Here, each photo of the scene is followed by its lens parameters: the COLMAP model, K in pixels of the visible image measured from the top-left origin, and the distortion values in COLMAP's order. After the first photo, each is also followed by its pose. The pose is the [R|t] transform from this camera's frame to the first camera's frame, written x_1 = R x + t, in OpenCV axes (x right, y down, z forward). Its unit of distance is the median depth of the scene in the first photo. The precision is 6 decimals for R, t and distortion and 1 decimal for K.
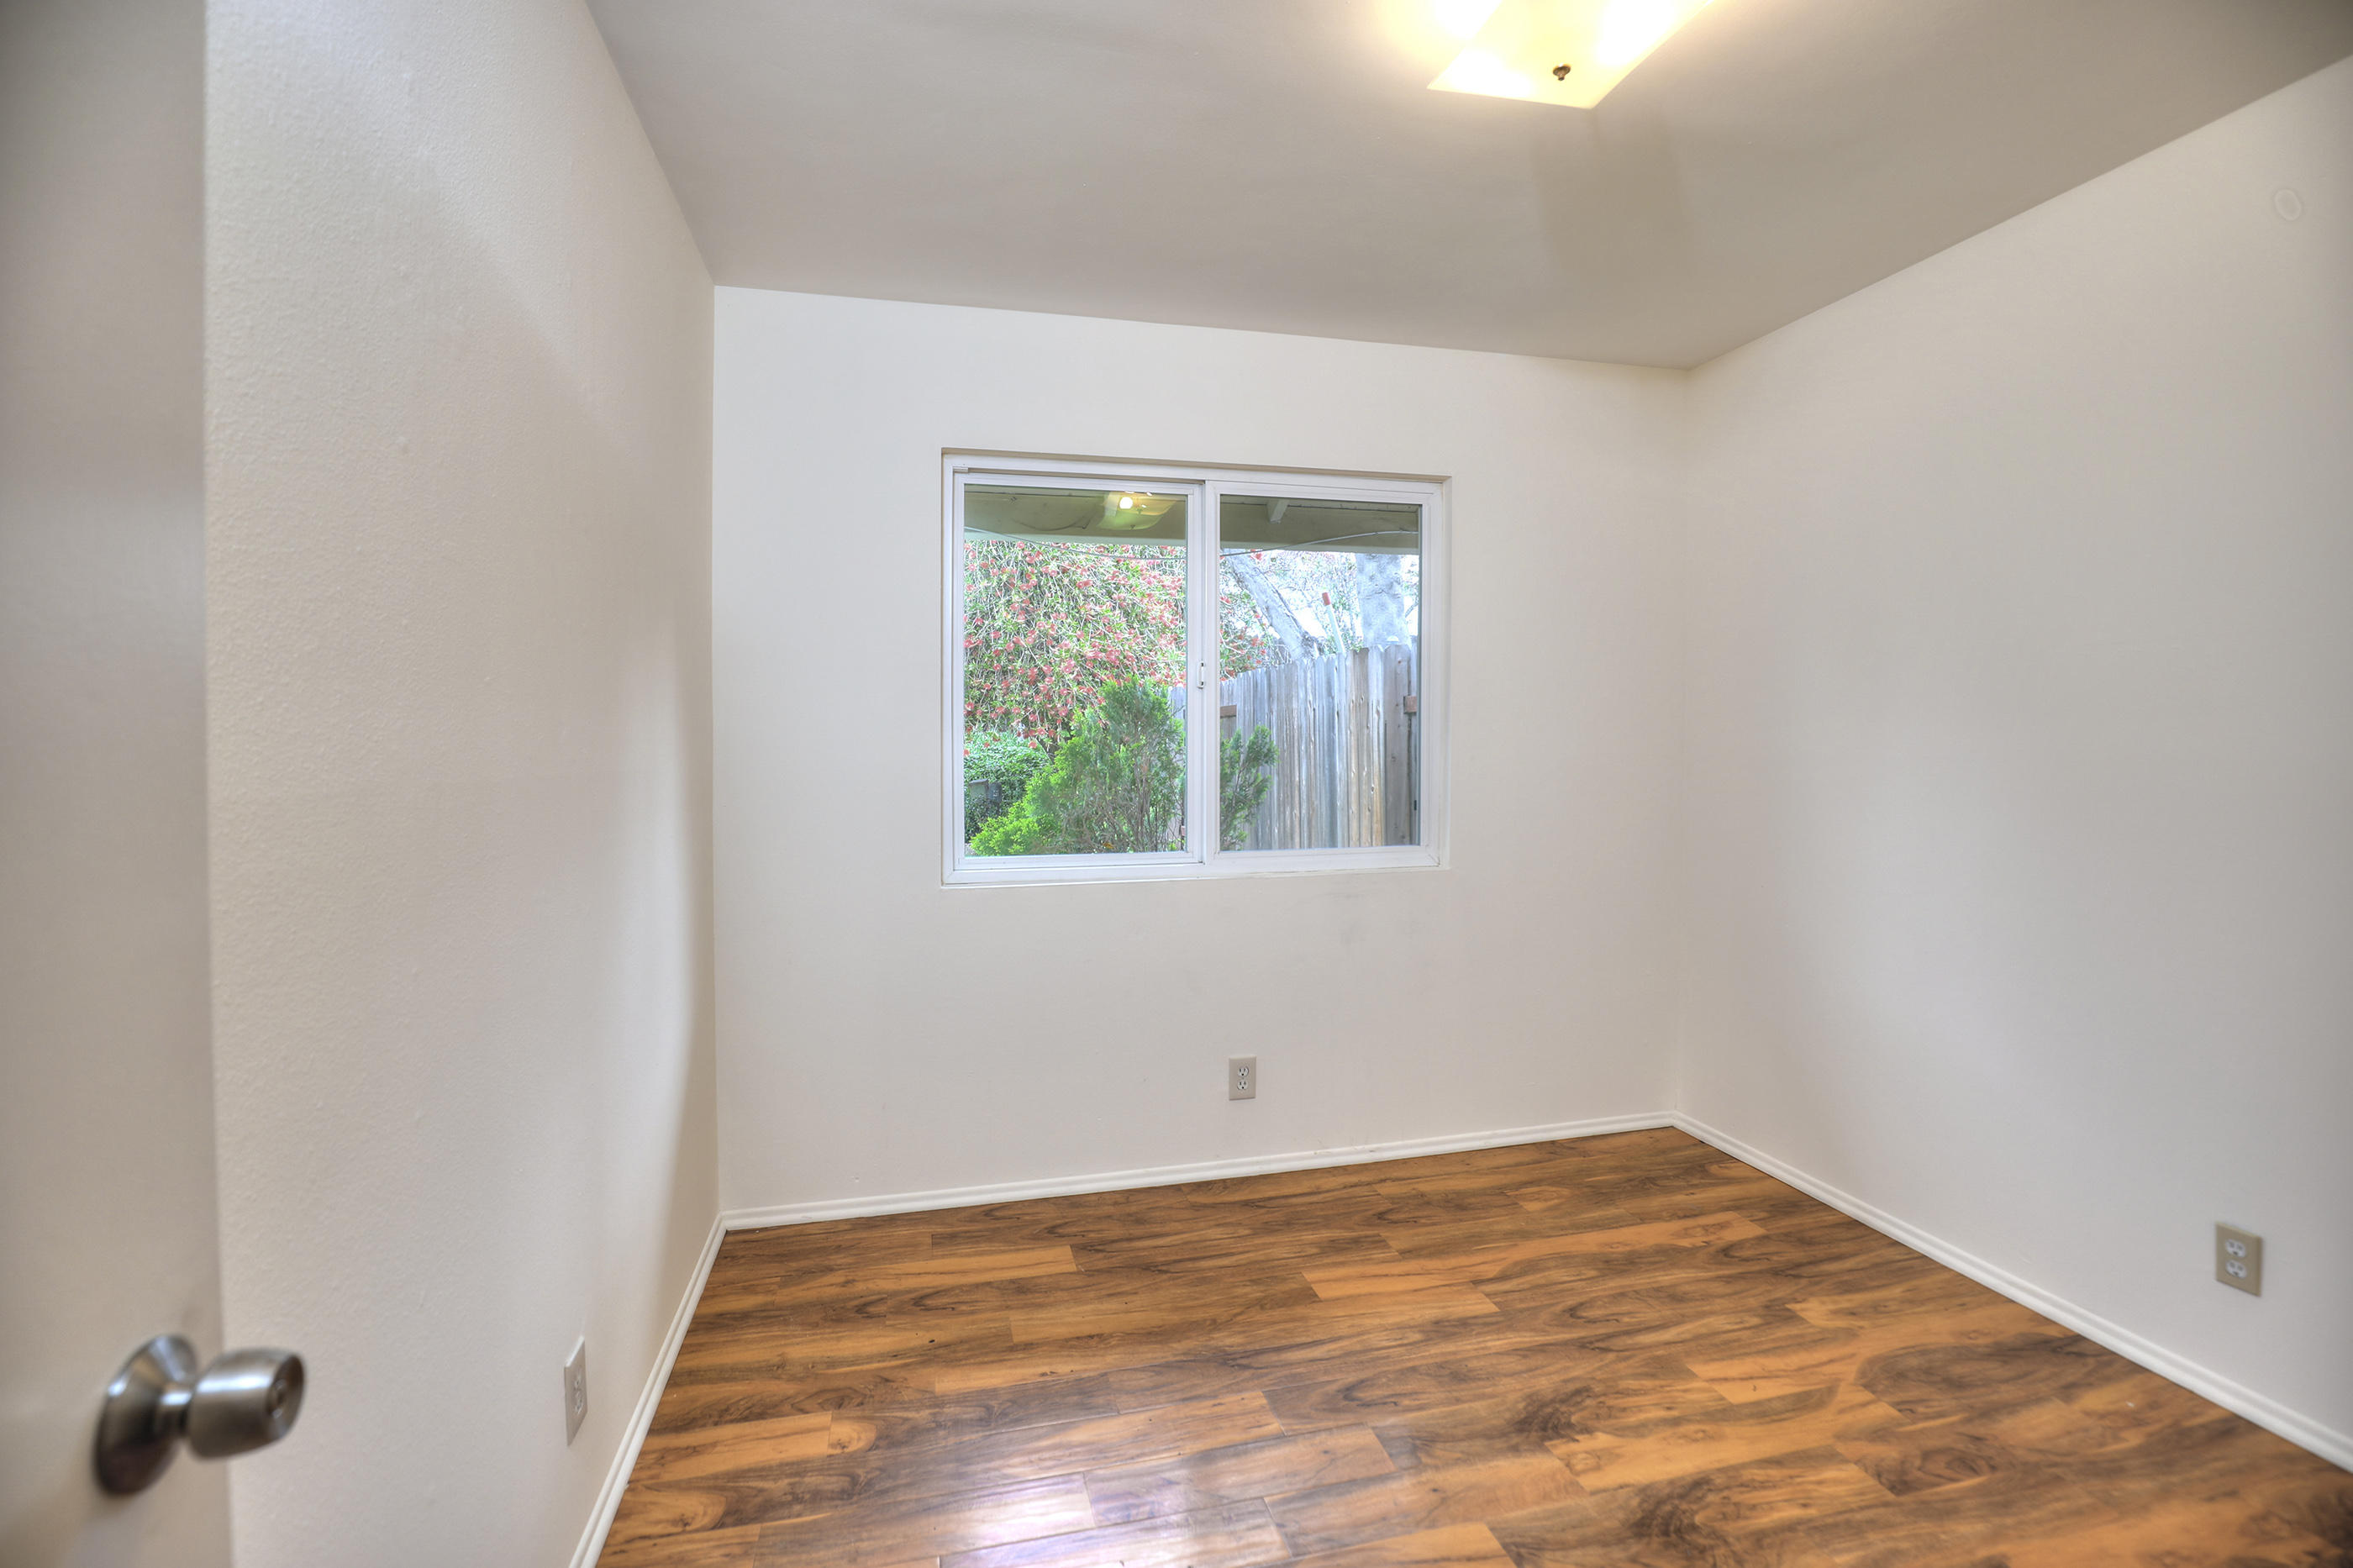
lens RADIAL K [[1083.3, 0, 1186.8], [0, 1083.3, 742.8], [0, 0, 1]] dist [-0.026880, 0.003993]
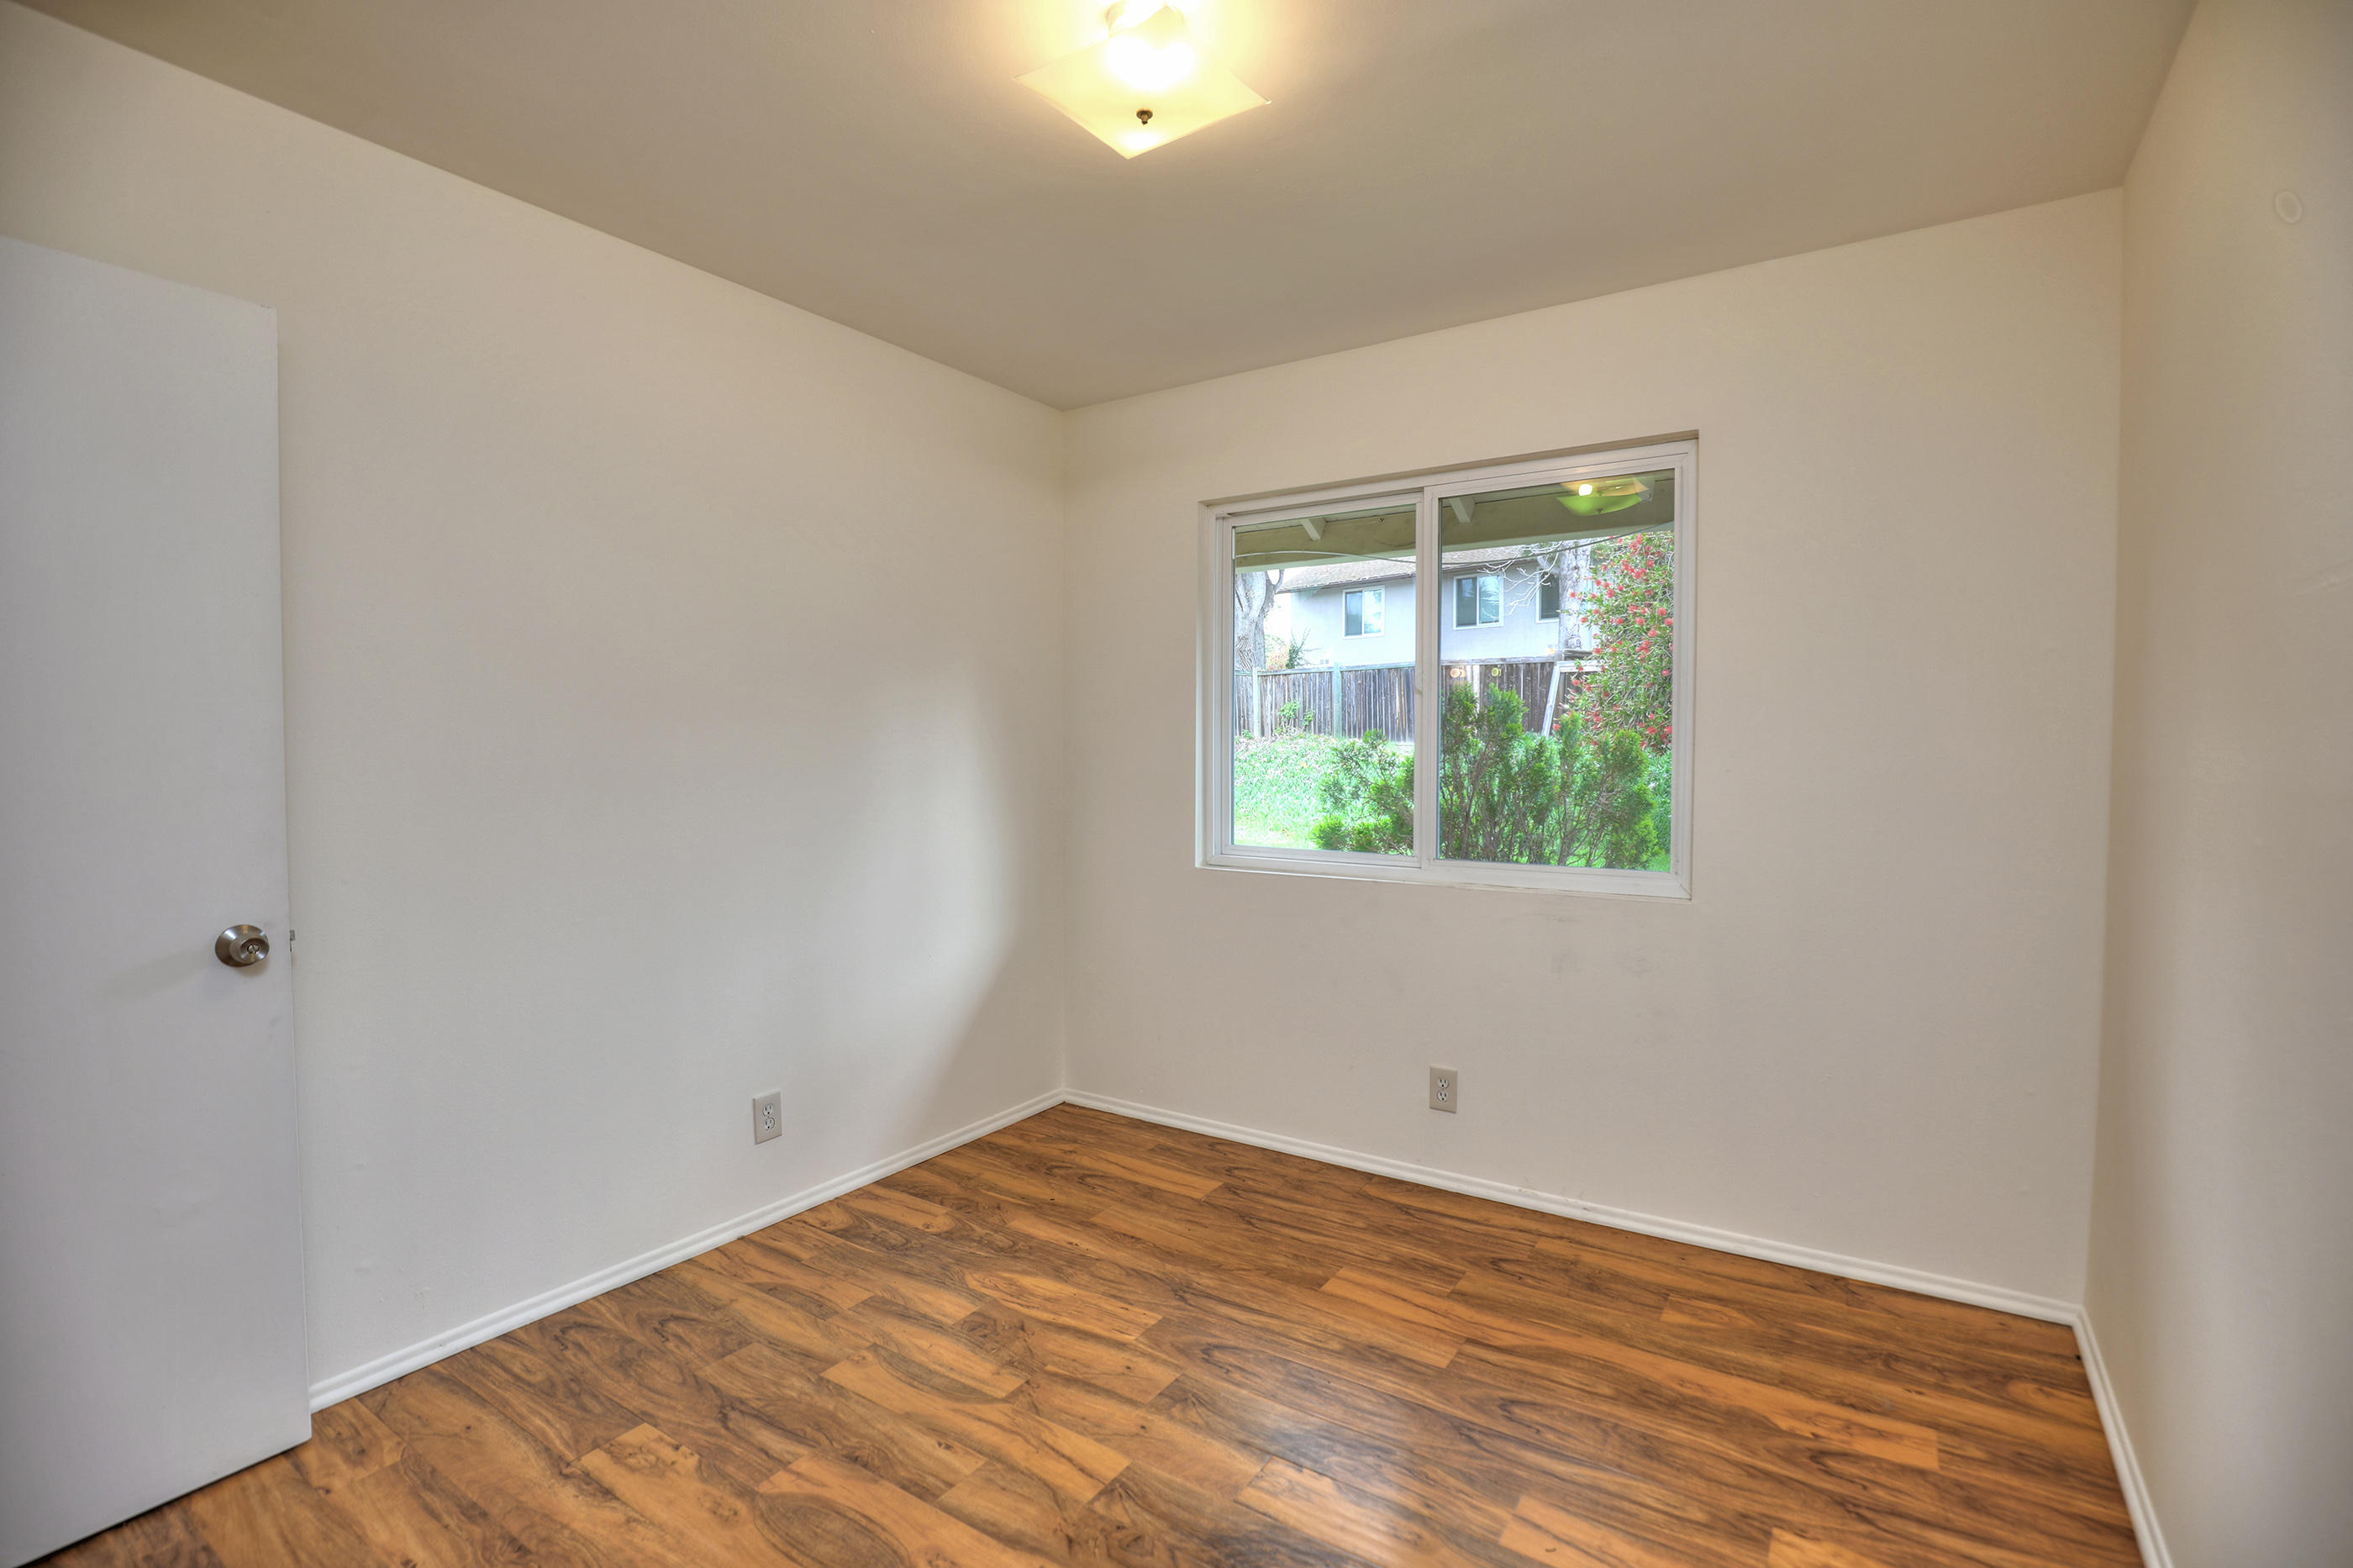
lens RADIAL K [[1079.6, 0, 1187.5], [0, 1079.6, 737.1], [0, 0, 1]] dist [-0.023590, 0.001256]
pose [[0.679980, 0.000811, -0.733231, 0.732581], [-0.007964, 0.999949, -0.006279, -0.002062], [0.733188, 0.010109, 0.679951, 0.191800]]
